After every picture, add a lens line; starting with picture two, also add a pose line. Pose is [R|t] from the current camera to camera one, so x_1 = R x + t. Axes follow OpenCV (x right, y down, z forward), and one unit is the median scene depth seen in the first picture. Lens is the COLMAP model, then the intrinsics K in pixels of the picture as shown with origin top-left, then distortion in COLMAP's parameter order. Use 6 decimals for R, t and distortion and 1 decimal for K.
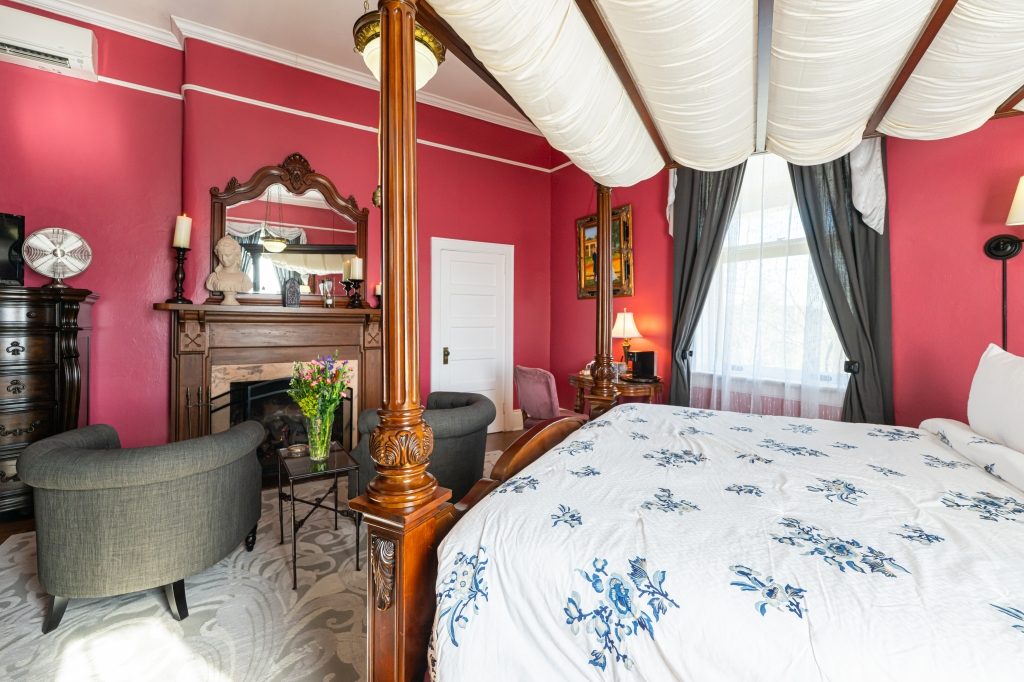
lens RADIAL K [[445.3, 0, 503.9], [0, 445.3, 322.5], [0, 0, 1]] dist [0.001756, -0.001066]
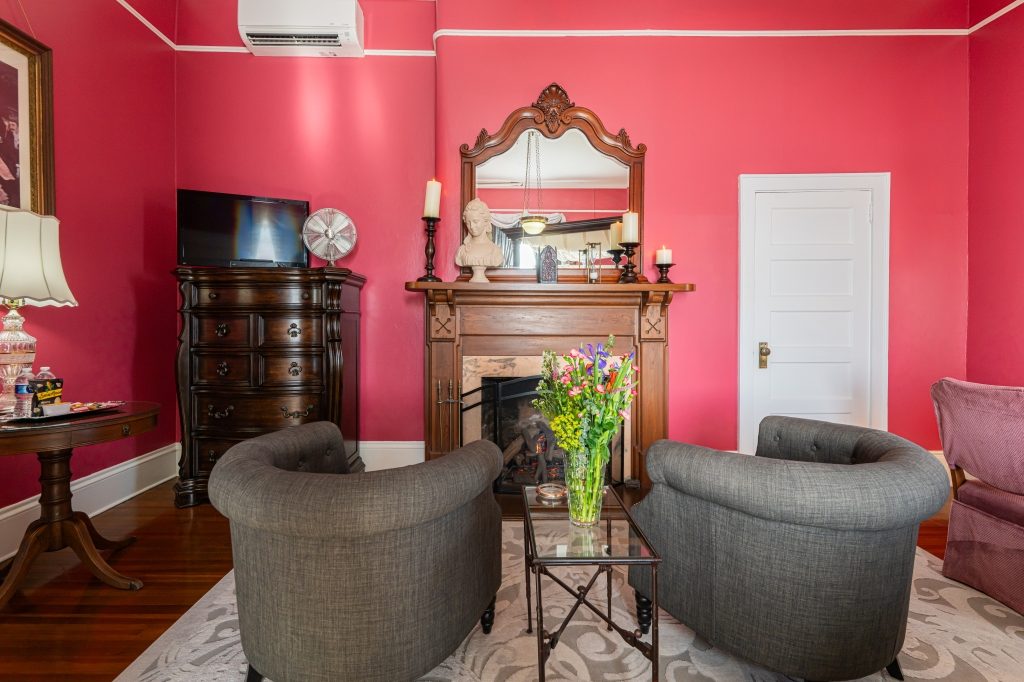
lens RADIAL K [[445.3, 0, 502.1], [0, 445.3, 324.9], [0, 0, 1]] dist [0.001756, -0.001066]
pose [[0.844703, -0.000872, -0.535235, -0.141499], [0.003906, 0.999982, 0.004535, 0.035154], [0.535221, -0.005921, 0.844691, 0.332485]]
